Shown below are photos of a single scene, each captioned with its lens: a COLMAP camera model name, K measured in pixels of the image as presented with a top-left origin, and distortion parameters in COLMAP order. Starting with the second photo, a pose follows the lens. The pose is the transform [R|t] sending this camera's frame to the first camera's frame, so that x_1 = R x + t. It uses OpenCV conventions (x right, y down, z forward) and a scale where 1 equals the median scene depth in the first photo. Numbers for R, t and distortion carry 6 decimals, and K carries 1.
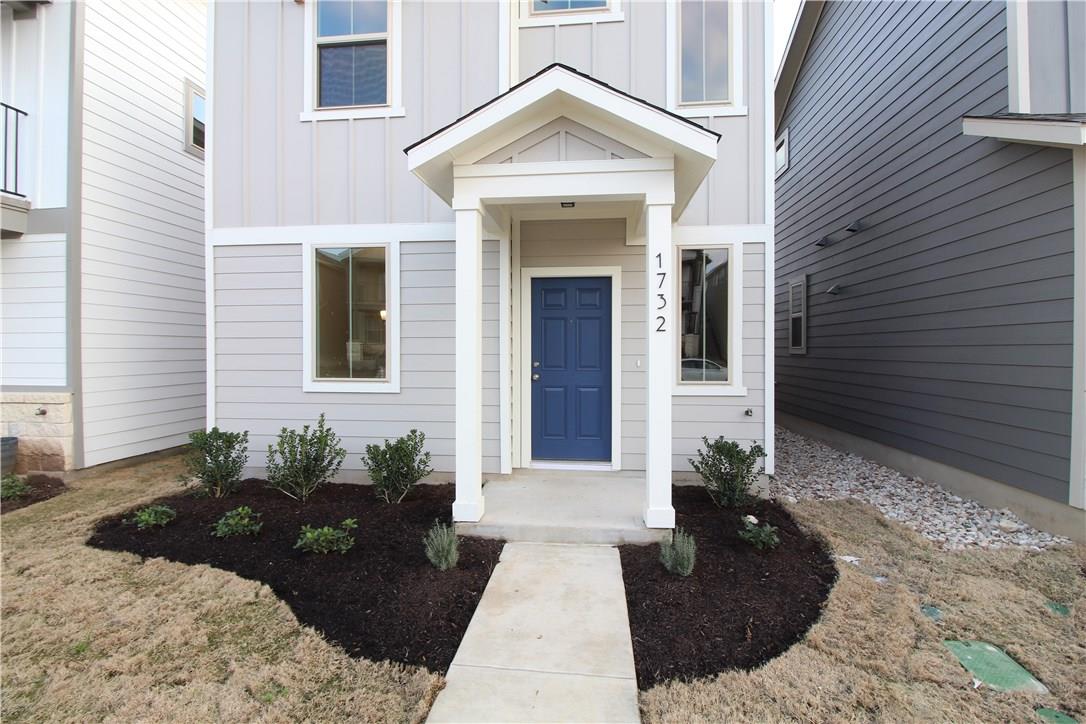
lens RADIAL K [[499.1, 0, 546.5], [0, 499.1, 351.3], [0, 0, 1]] dist [-0.017725, -0.000281]
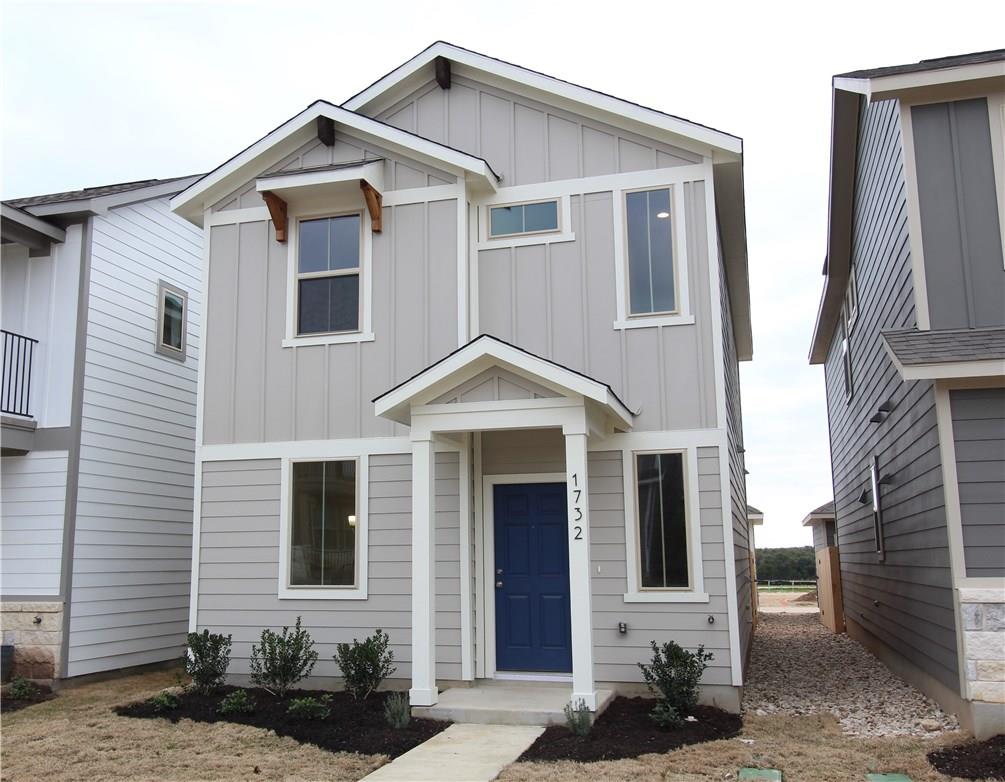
lens RADIAL K [[984.6, 0, 466.2], [0, 984.6, 390.5], [0, 0, 1]] dist [-0.002175, 0.000448]
pose [[0.981847, -0.039718, -0.185467, 0.306129], [0.006807, 0.984578, -0.174812, 0.014286], [0.189550, 0.170376, 0.966976, -1.021338]]
